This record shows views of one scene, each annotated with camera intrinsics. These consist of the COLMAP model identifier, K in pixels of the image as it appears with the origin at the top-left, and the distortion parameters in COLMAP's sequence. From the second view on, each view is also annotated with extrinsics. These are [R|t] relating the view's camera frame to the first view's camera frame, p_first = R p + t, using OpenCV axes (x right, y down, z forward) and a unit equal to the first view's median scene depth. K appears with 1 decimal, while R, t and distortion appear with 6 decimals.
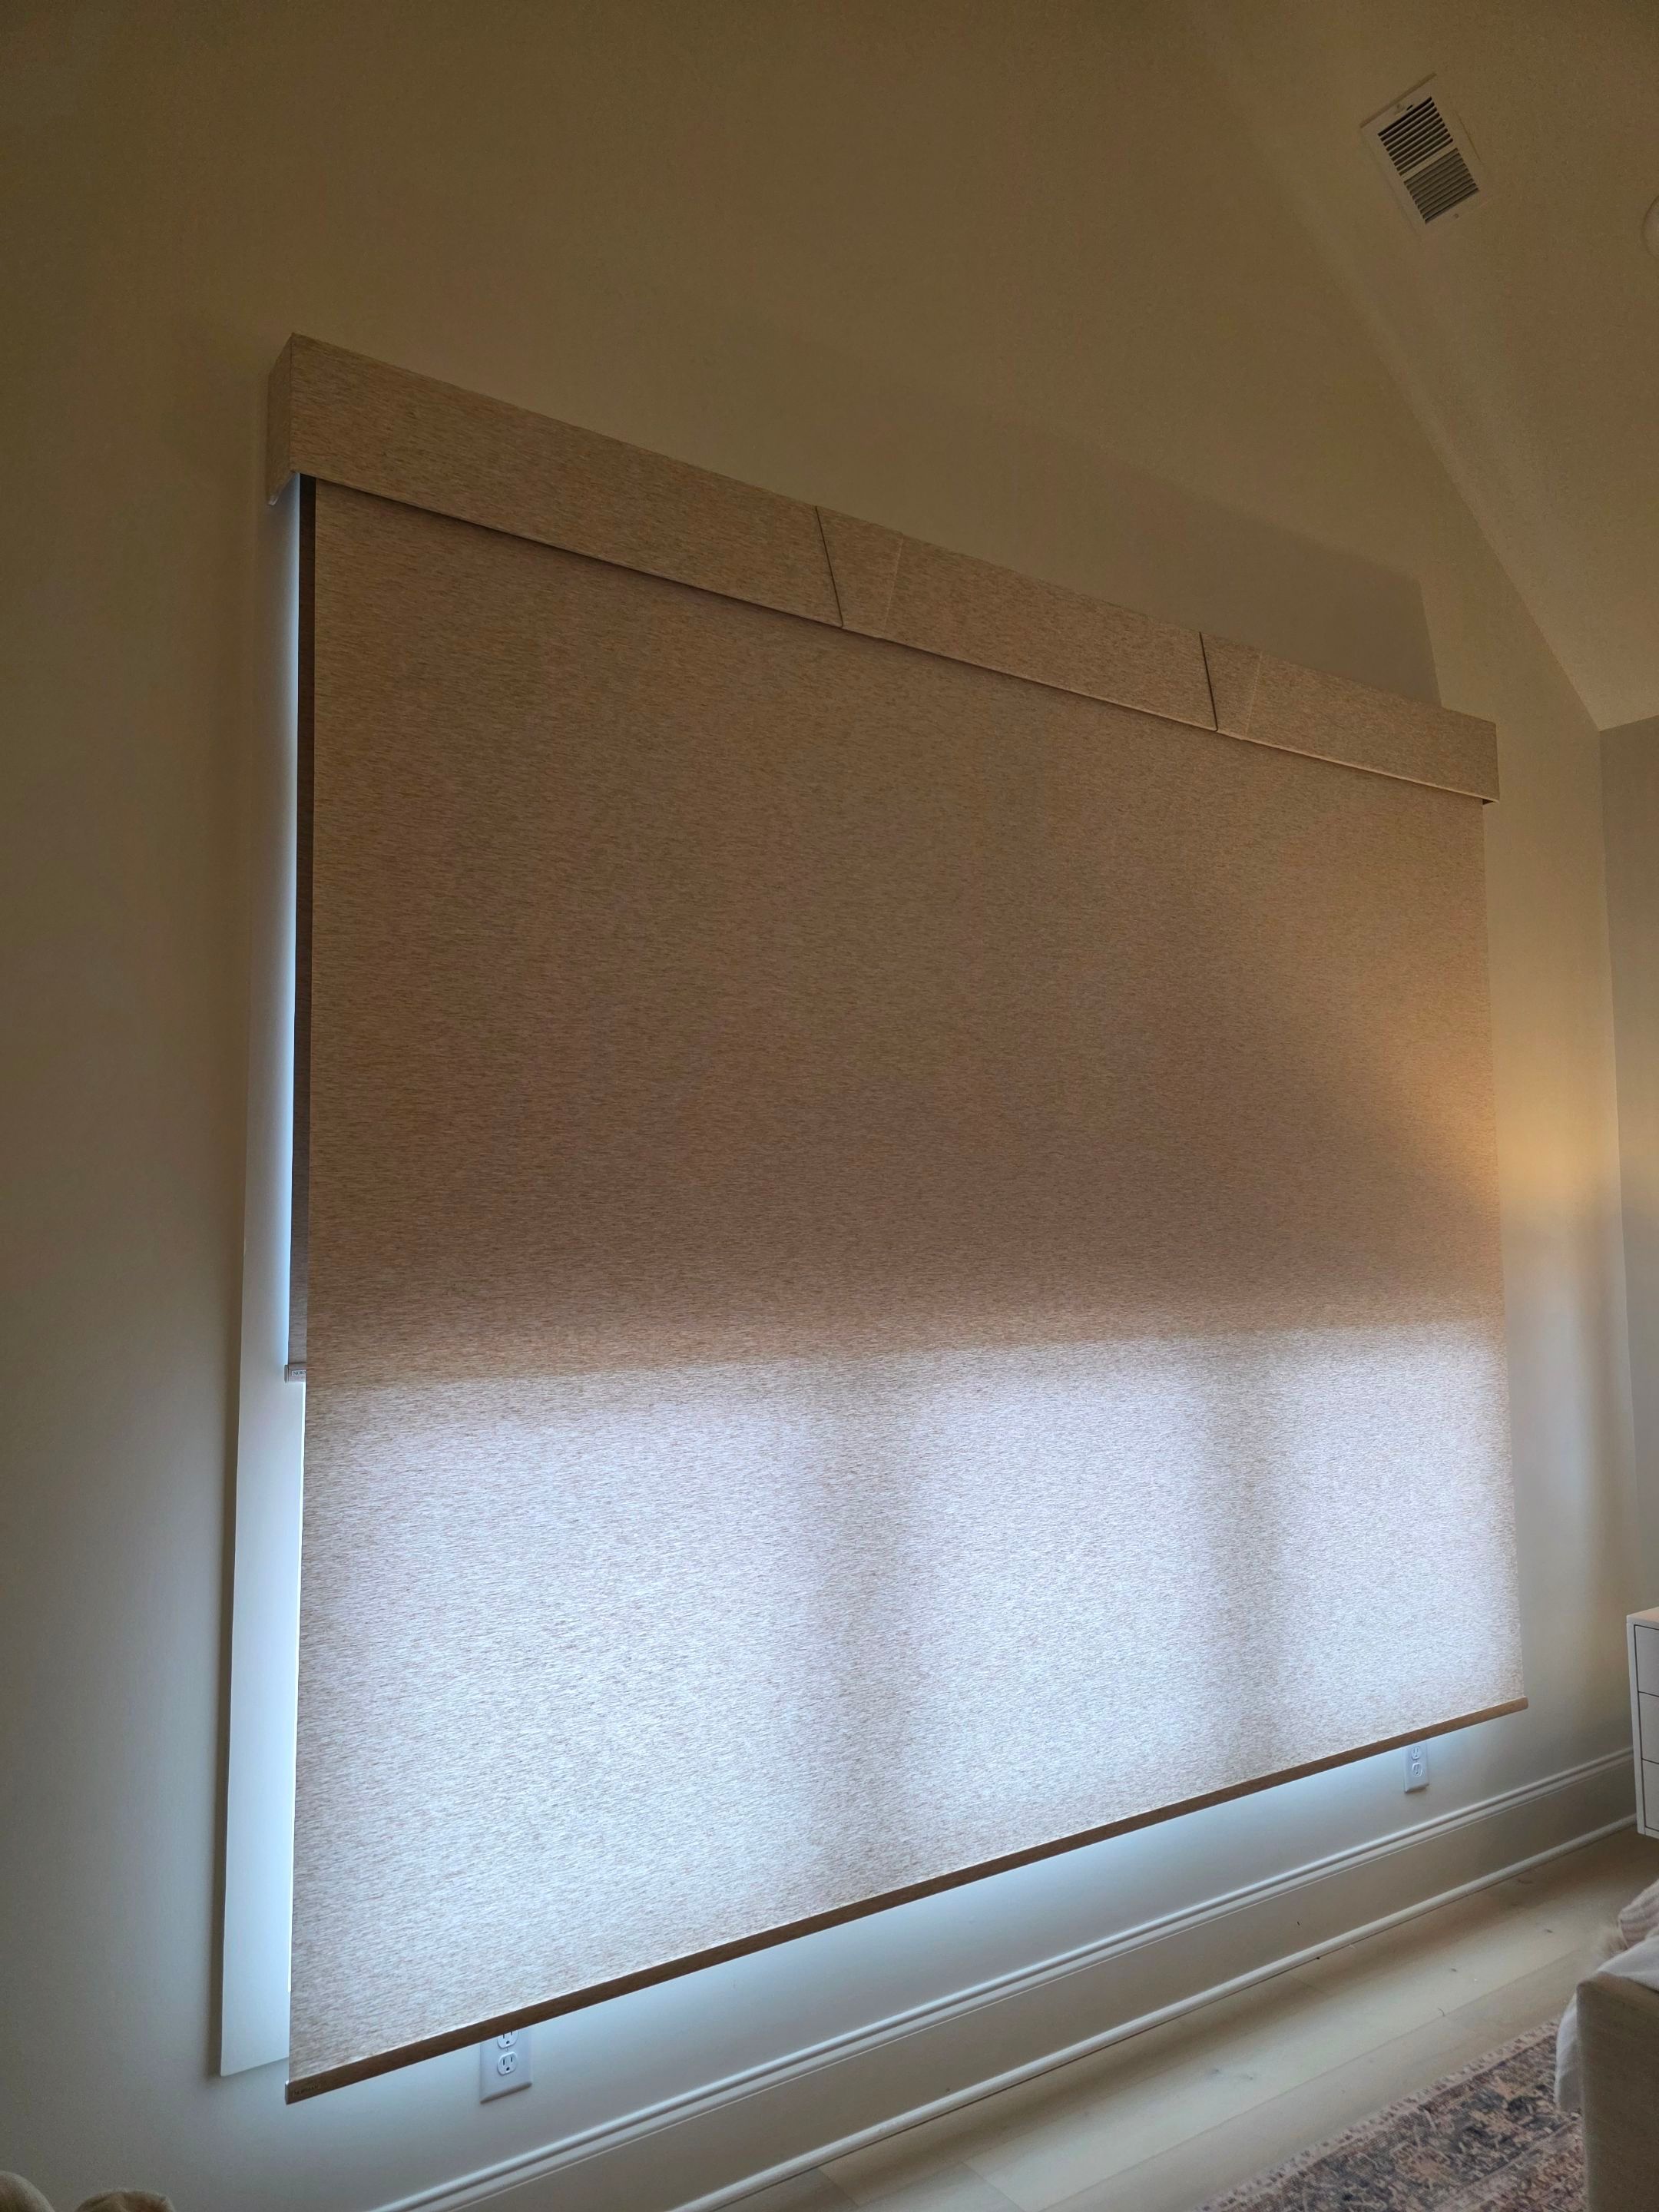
lens RADIAL K [[1505.4, 0, 835.6], [0, 1505.4, 1131.2], [0, 0, 1]] dist [0.048486, -0.032485]
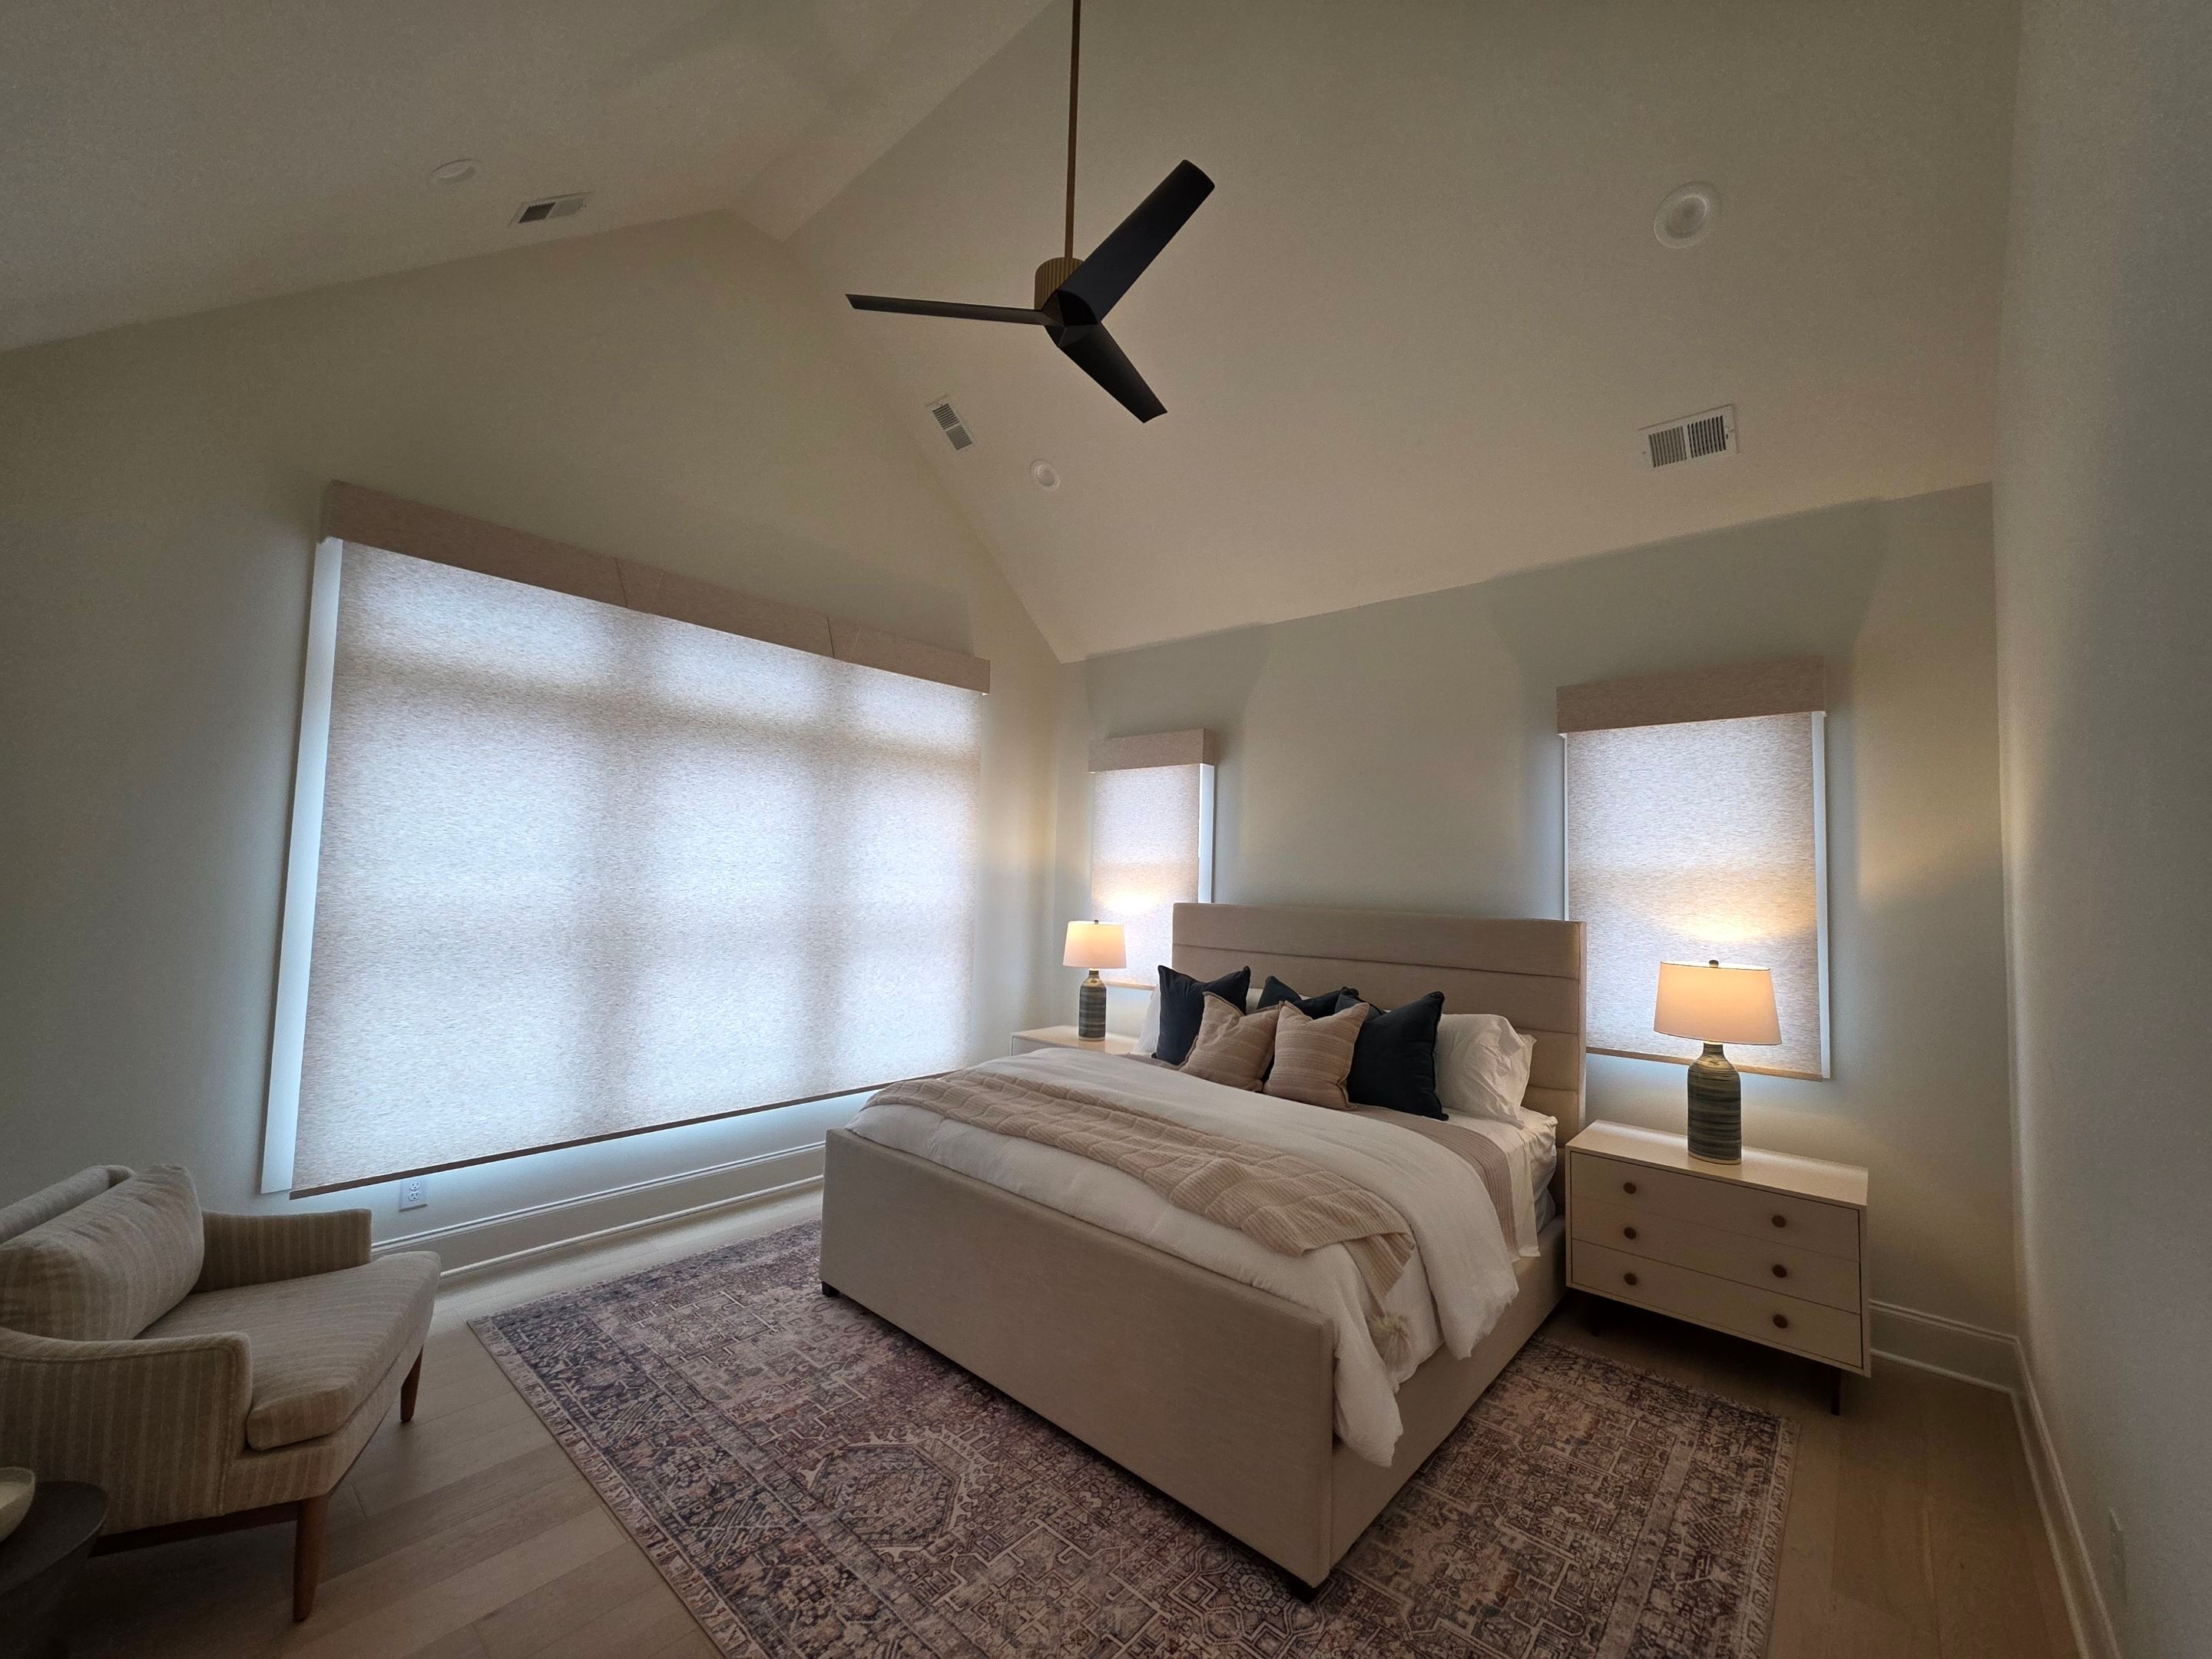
lens RADIAL K [[871.9, 0, 1104.3], [0, 871.9, 831.8], [0, 0, 1]] dist [0.001505, 0.001528]
pose [[0.969177, 0.049518, 0.241336, 0.422809], [-0.054194, 0.998449, 0.012774, -0.042419], [-0.240329, -0.025460, 0.970358, -0.524956]]
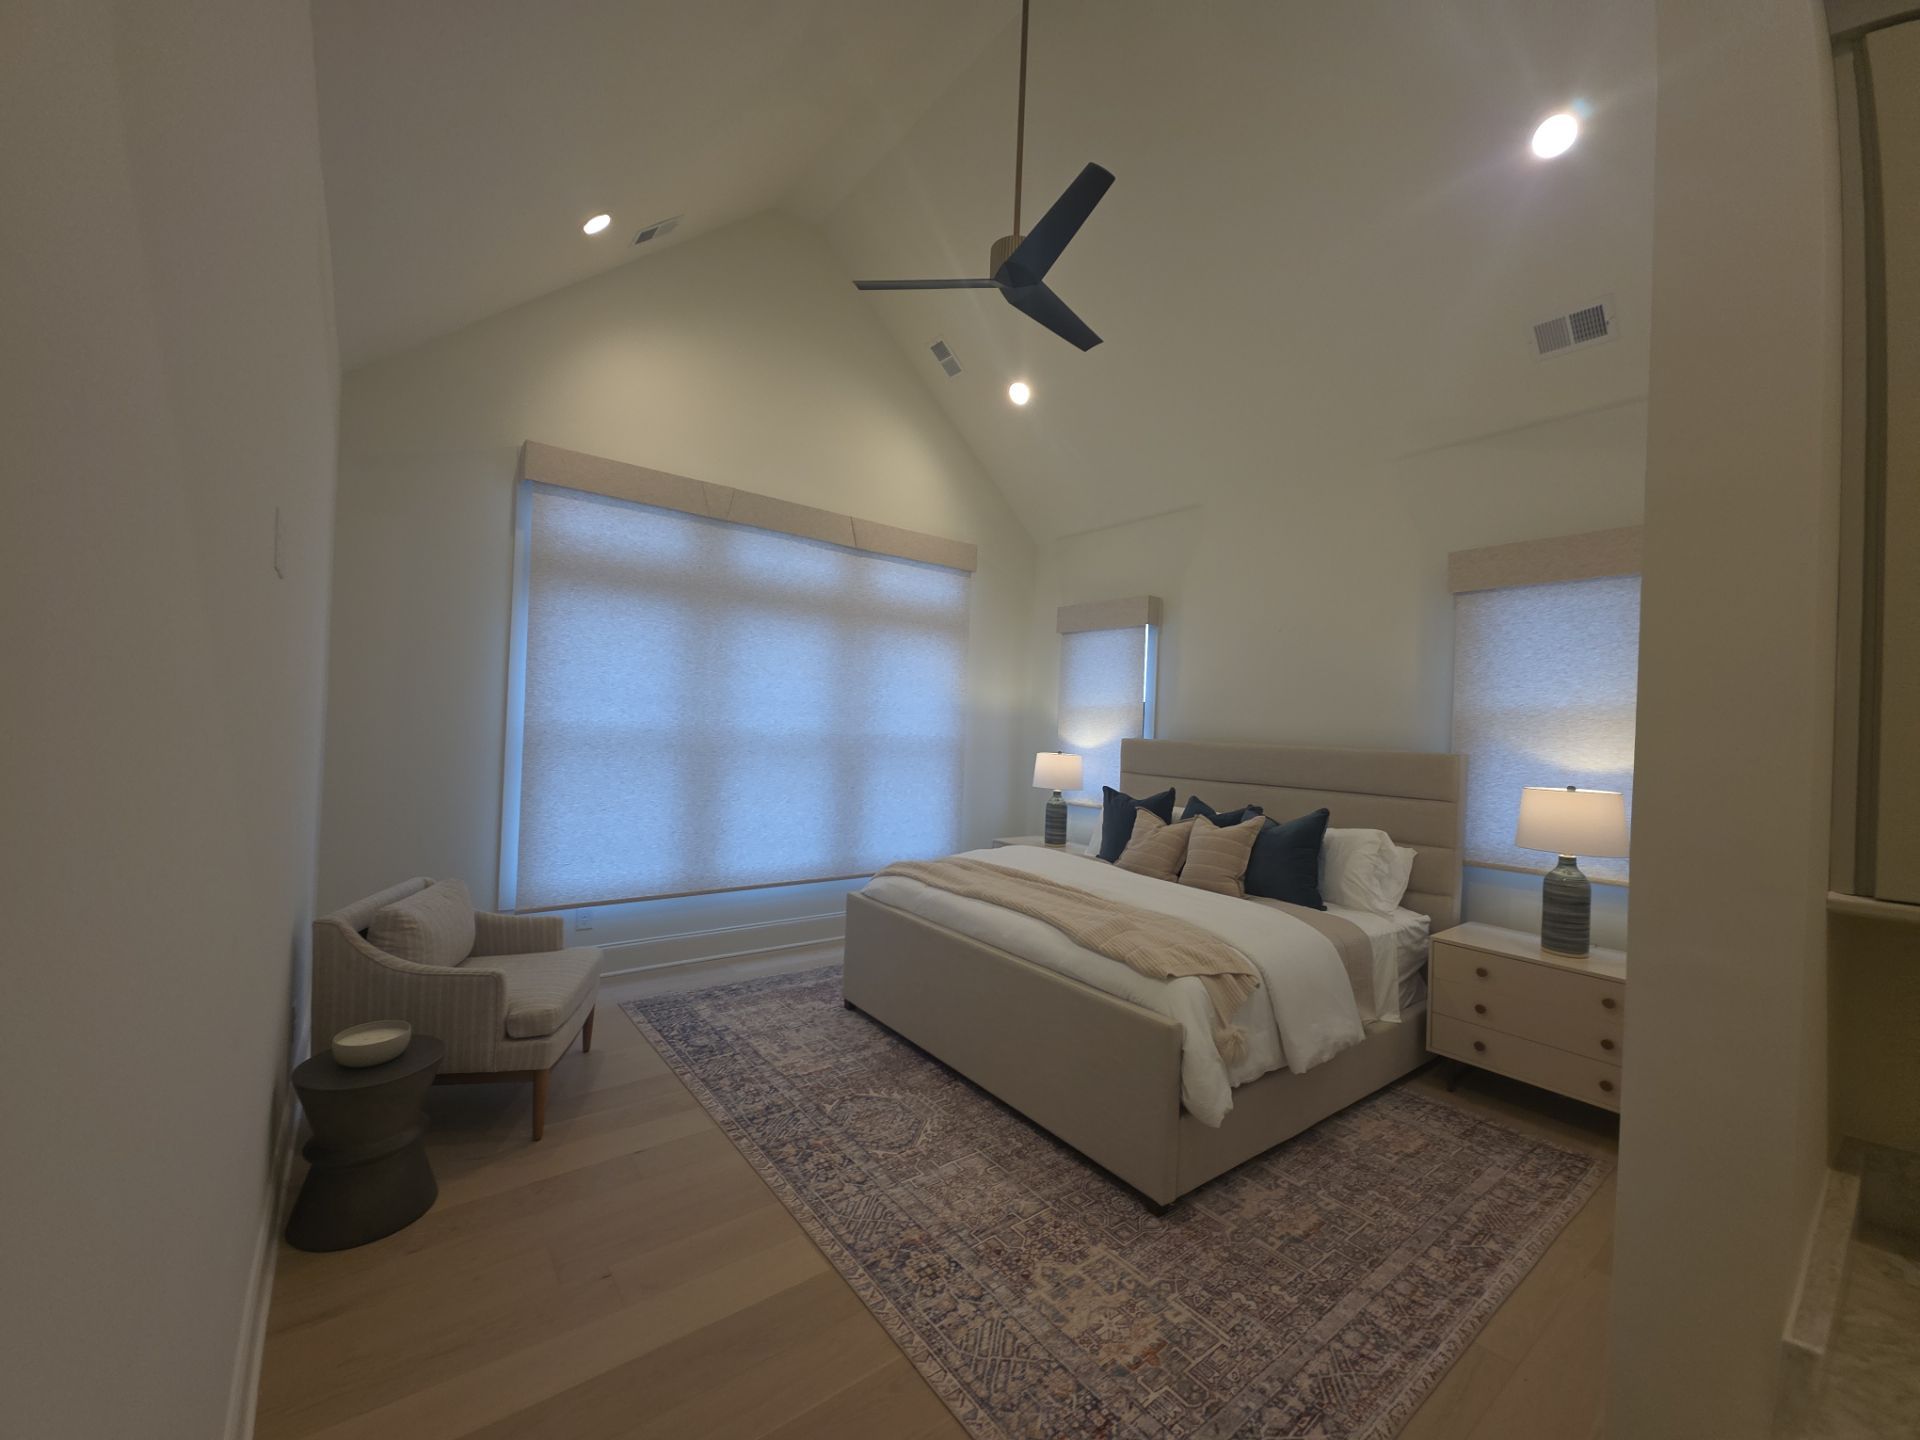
lens RADIAL K [[753.2, 0, 960.7], [0, 753.2, 721.9], [0, 0, 1]] dist [0.008164, 0.000090]
pose [[0.997220, 0.048341, 0.056697, 0.483243], [-0.052146, 0.996343, 0.067687, -0.030073], [-0.053217, -0.070456, 0.996094, -0.707682]]
